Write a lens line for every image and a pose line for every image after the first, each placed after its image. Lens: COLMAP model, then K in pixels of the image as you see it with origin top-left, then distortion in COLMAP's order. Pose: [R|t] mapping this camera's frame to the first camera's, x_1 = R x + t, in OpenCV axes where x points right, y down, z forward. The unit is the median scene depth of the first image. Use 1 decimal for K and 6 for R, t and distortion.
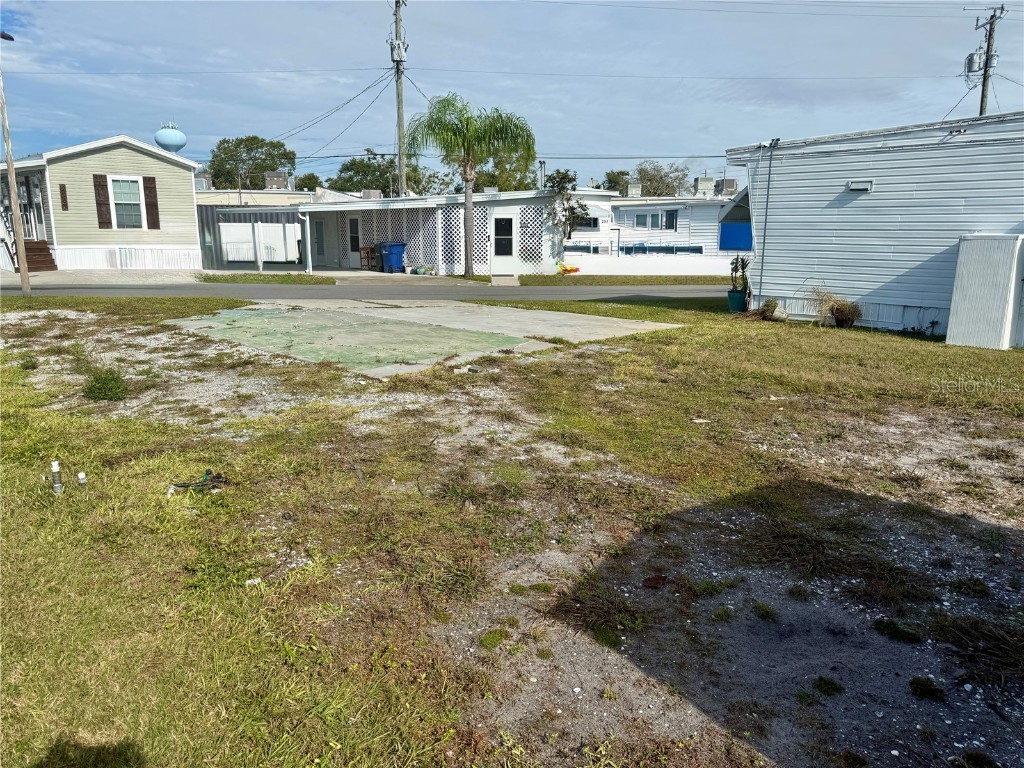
lens RADIAL K [[734.9, 0, 509.3], [0, 734.9, 385.6], [0, 0, 1]] dist [0.012407, -0.017783]
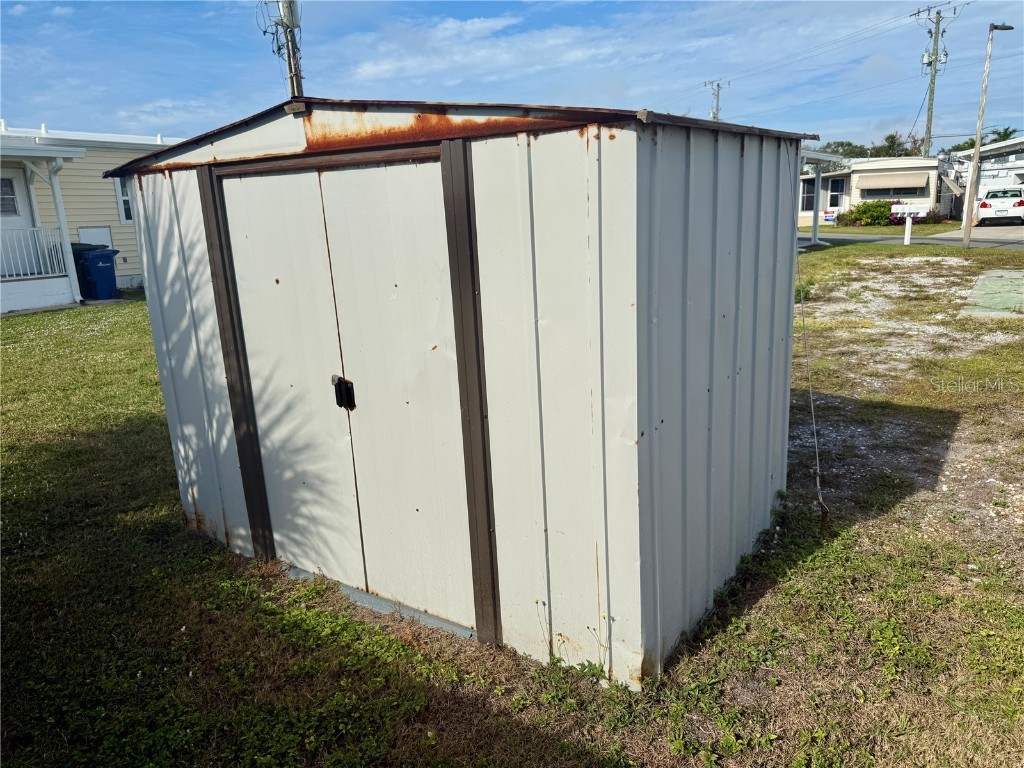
lens RADIAL K [[734.9, 0, 506.4], [0, 734.9, 389.0], [0, 0, 1]] dist [0.012407, -0.017783]
pose [[0.181122, 0.219850, -0.958572, 0.283267], [-0.162241, 0.968018, 0.191361, -0.002209], [0.969986, 0.120860, 0.210998, 0.018564]]
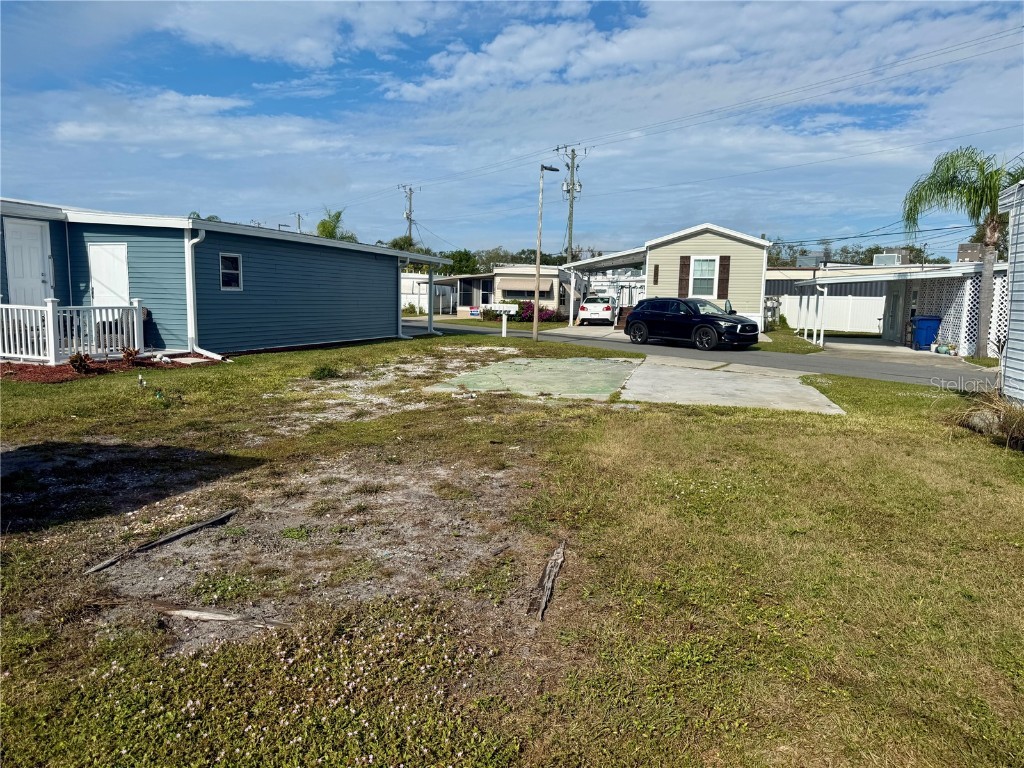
lens RADIAL K [[734.9, 0, 515.4], [0, 734.9, 390.7], [0, 0, 1]] dist [0.012407, -0.017783]
pose [[0.514509, 0.114040, -0.849868, 0.381989], [-0.193229, 0.981044, 0.014662, -0.024163], [0.835430, 0.156675, 0.526791, 0.133629]]
